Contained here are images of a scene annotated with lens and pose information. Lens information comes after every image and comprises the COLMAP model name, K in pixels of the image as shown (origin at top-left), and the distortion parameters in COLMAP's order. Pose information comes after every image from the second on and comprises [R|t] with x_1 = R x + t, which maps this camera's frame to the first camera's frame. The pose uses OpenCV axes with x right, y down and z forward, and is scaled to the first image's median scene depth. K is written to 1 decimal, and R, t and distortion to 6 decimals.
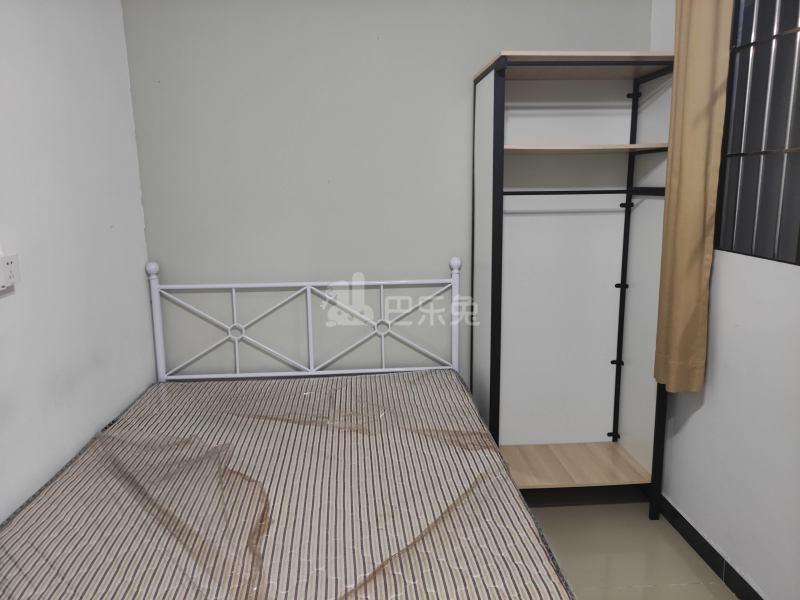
lens RADIAL K [[591.2, 0, 400.7], [0, 591.2, 297.6], [0, 0, 1]] dist [0.069132, -0.071826]
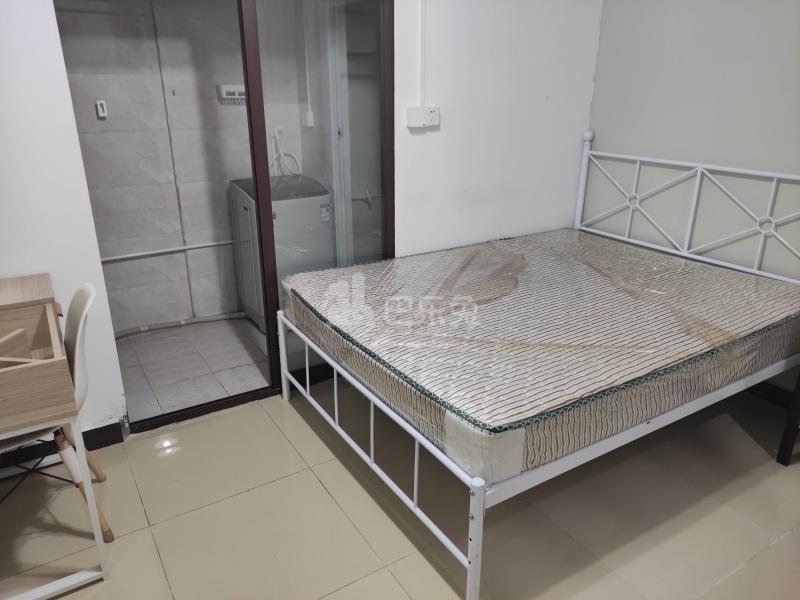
lens RADIAL K [[591.2, 0, 400.7], [0, 591.2, 297.6], [0, 0, 1]] dist [0.069132, -0.071826]
pose [[0.468955, 0.315030, -0.825128, 0.617153], [-0.170863, 0.948936, 0.265191, 0.008071], [0.866537, 0.016621, 0.498836, 0.058835]]
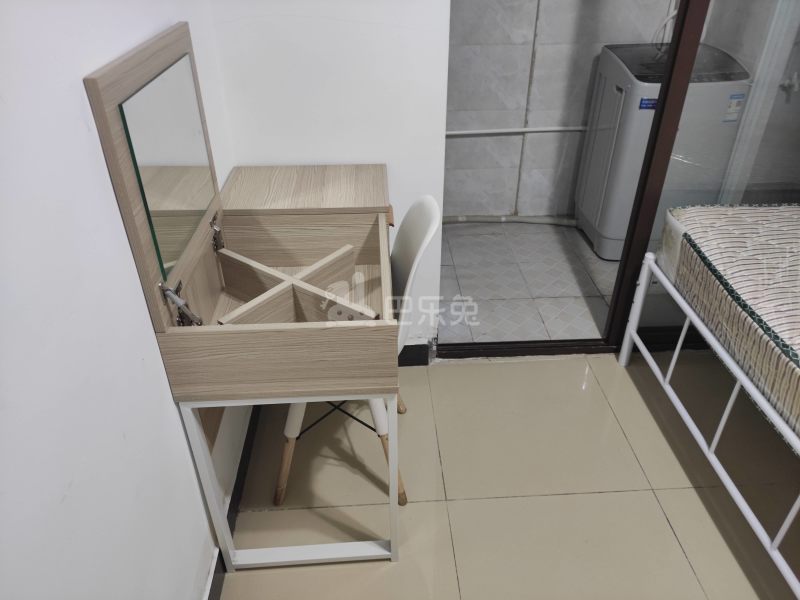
lens RADIAL K [[591.2, 0, 400.7], [0, 591.2, 297.6], [0, 0, 1]] dist [0.069132, -0.071826]
pose [[-0.012485, 0.555835, -0.831199, 0.289235], [-0.180280, 0.816390, 0.548640, 0.036407], [0.983536, 0.156698, 0.090014, 0.025906]]
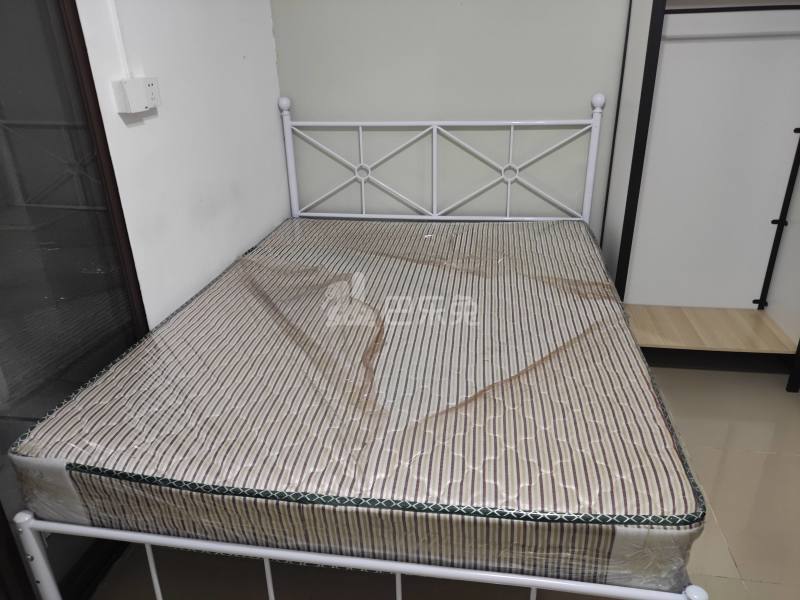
lens RADIAL K [[591.2, 0, 400.7], [0, 591.2, 297.6], [0, 0, 1]] dist [0.069132, -0.071826]
pose [[0.973956, 0.081049, -0.211758, 0.020215], [-0.029910, 0.971694, 0.234340, 0.032070], [0.224757, -0.221903, 0.948812, 0.013609]]
